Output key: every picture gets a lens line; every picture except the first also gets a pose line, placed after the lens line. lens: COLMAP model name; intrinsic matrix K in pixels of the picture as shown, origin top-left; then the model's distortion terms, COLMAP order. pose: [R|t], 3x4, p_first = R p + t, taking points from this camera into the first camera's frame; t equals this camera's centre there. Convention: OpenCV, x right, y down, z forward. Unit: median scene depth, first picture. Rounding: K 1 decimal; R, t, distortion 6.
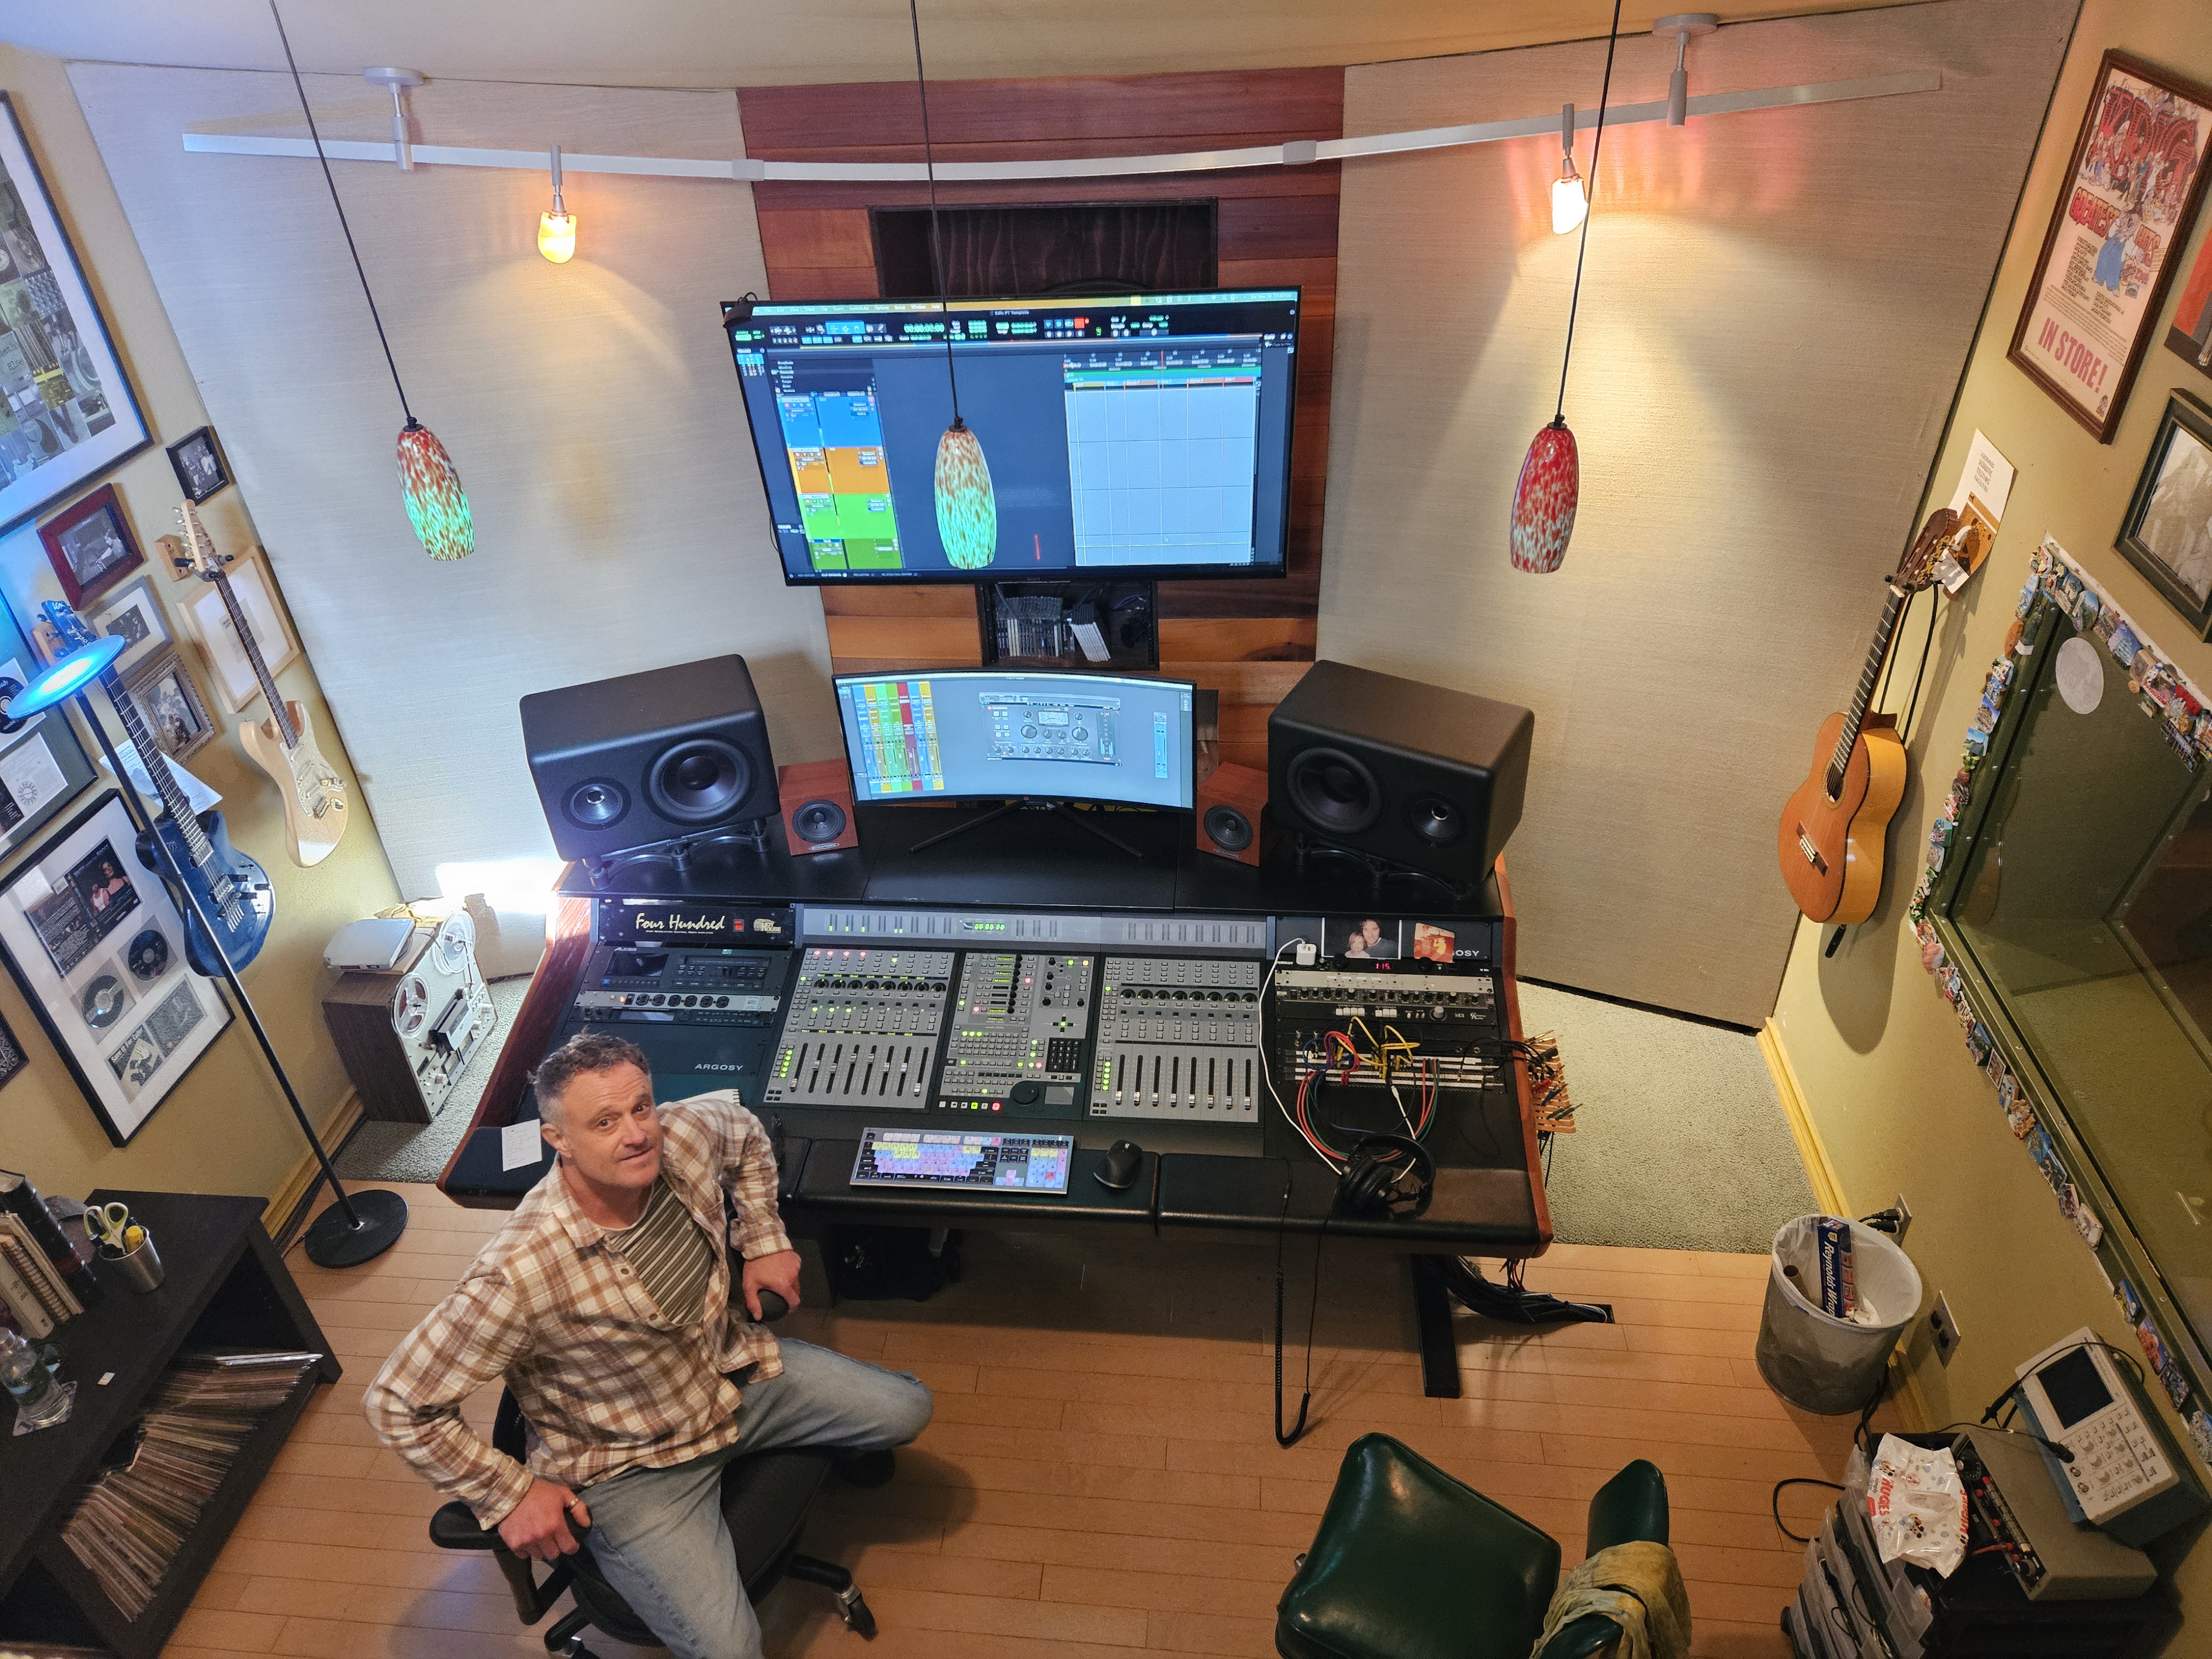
lens RADIAL K [[1489.1, 0, 1103.3], [0, 1489.1, 823.4], [0, 0, 1]] dist [0.013327, 0.001961]
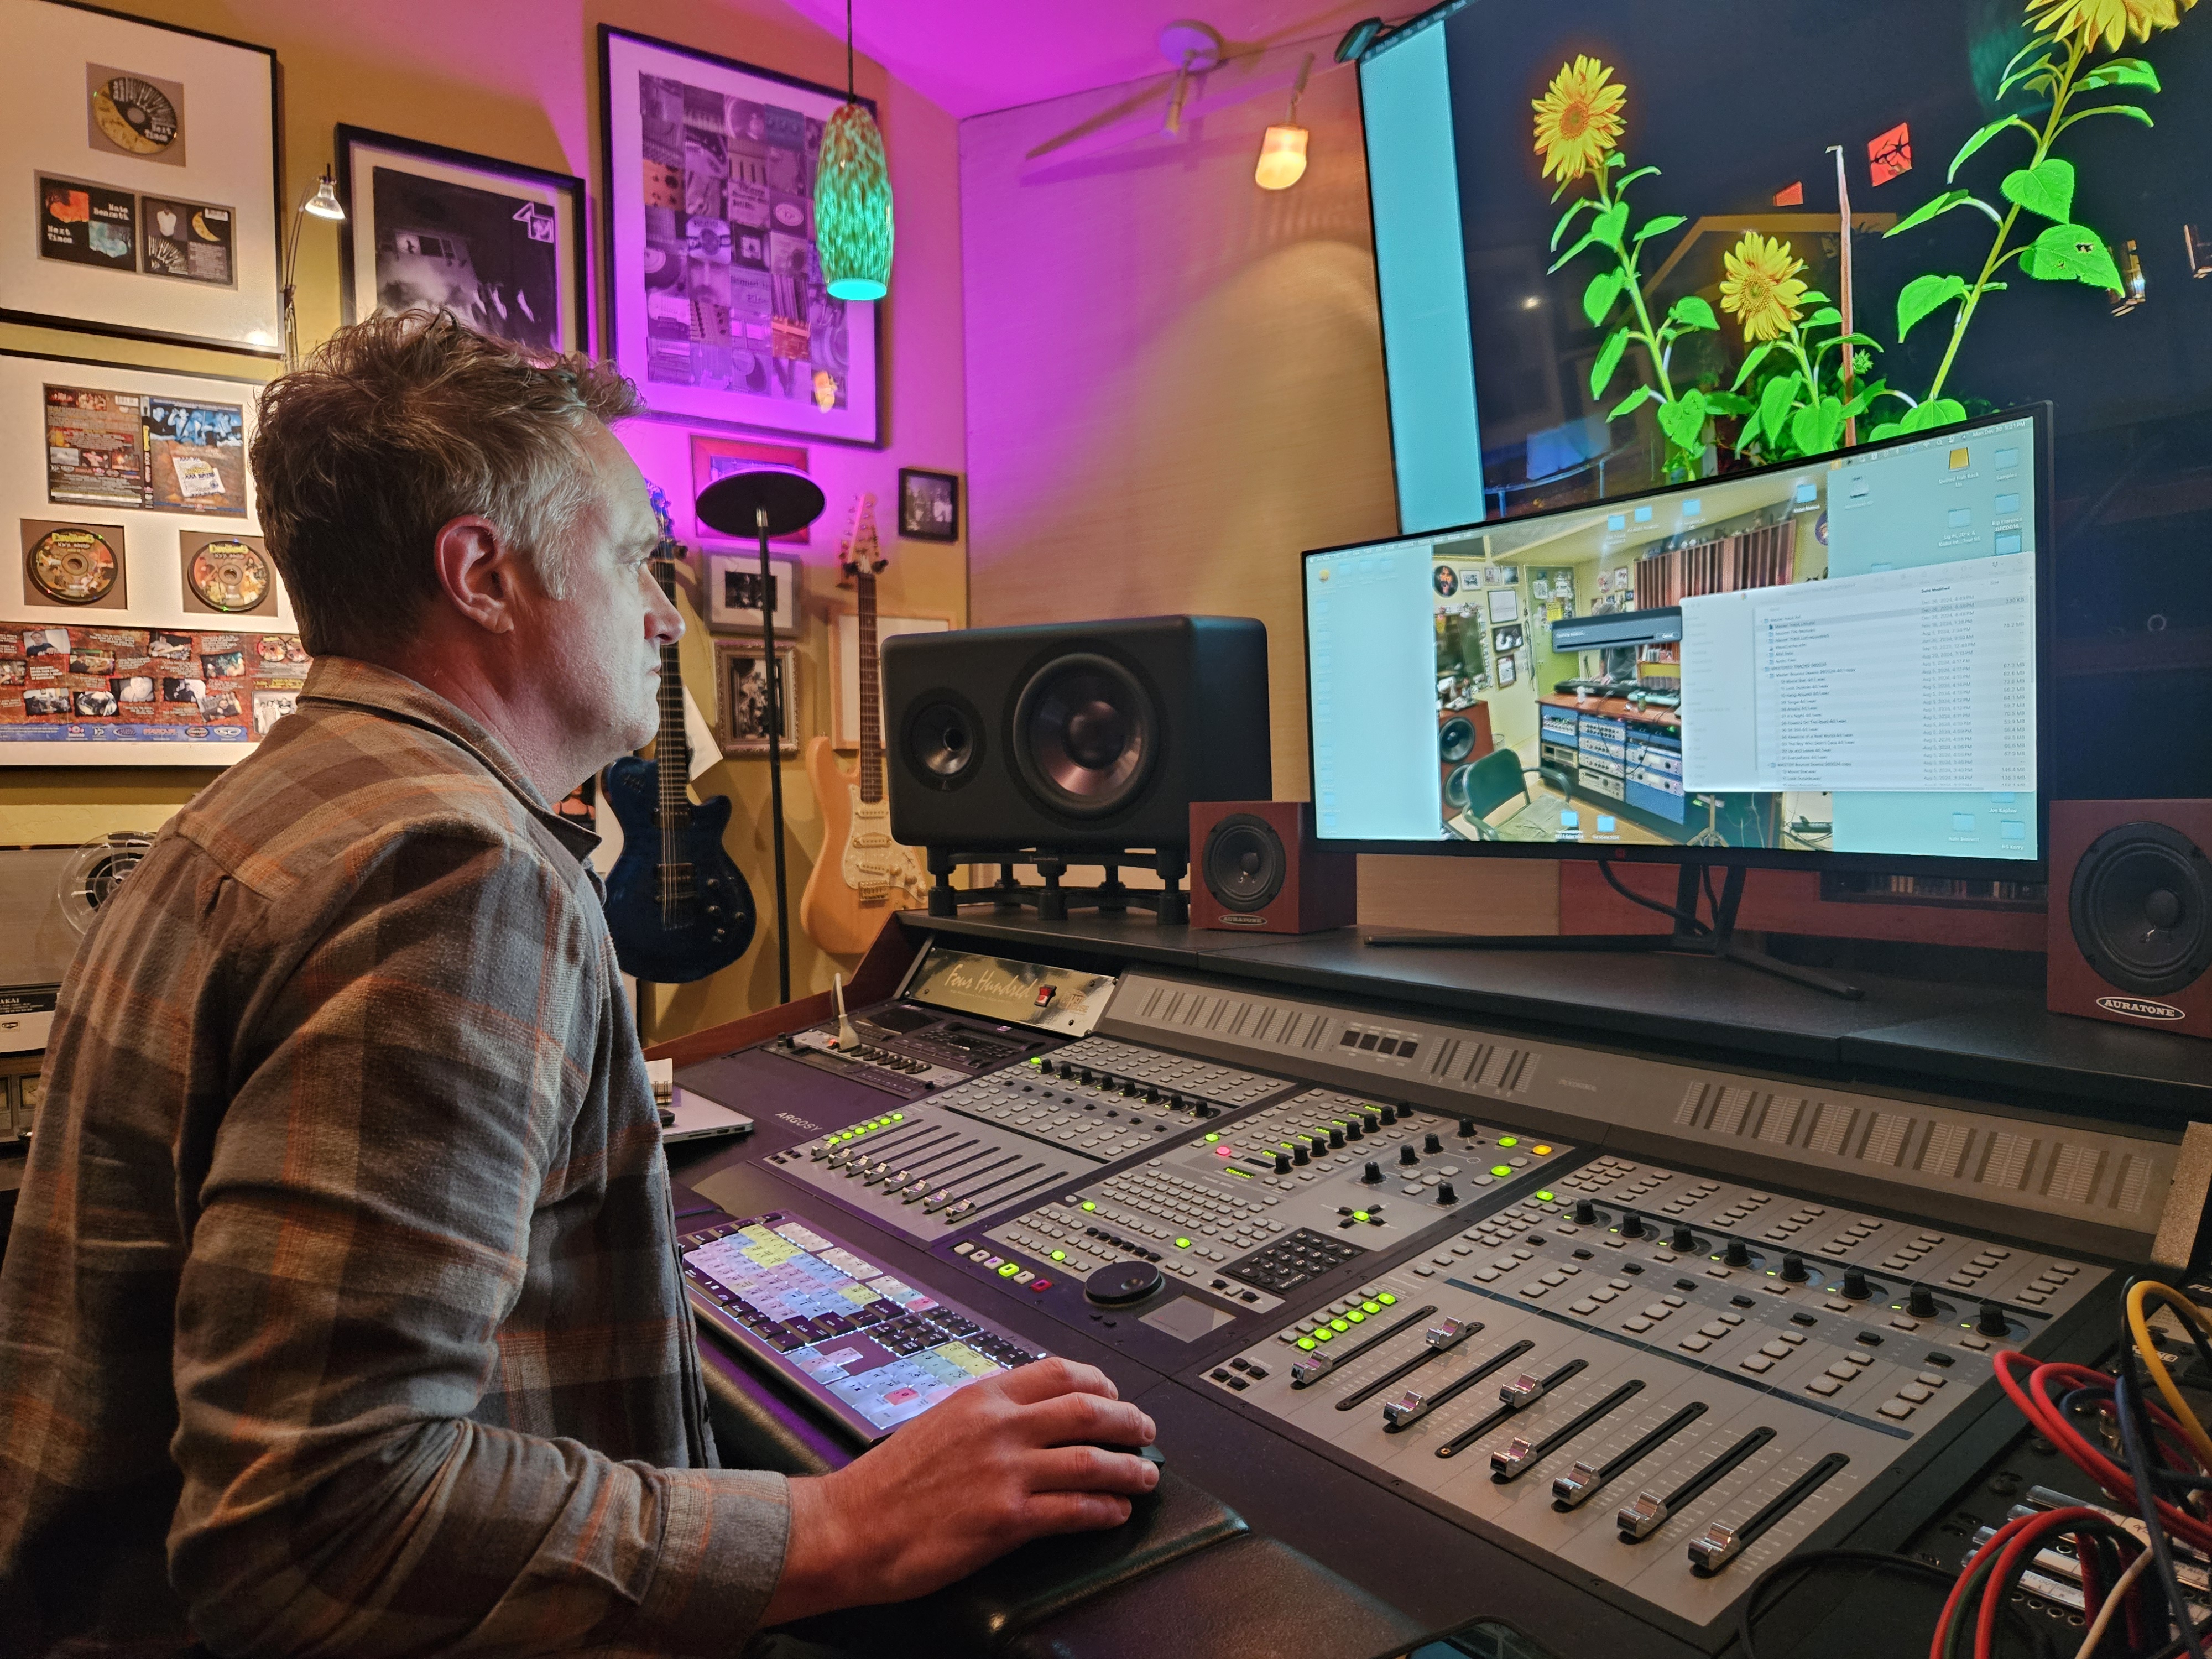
lens RADIAL K [[1489.1, 0, 1099.6], [0, 1489.1, 838.8], [0, 0, 1]] dist [0.013327, 0.001961]
pose [[0.648552, 0.054170, -0.759240, 0.198980], [-0.451668, 0.830265, -0.326583, 0.212439], [0.612679, 0.554731, 0.562937, 0.758702]]
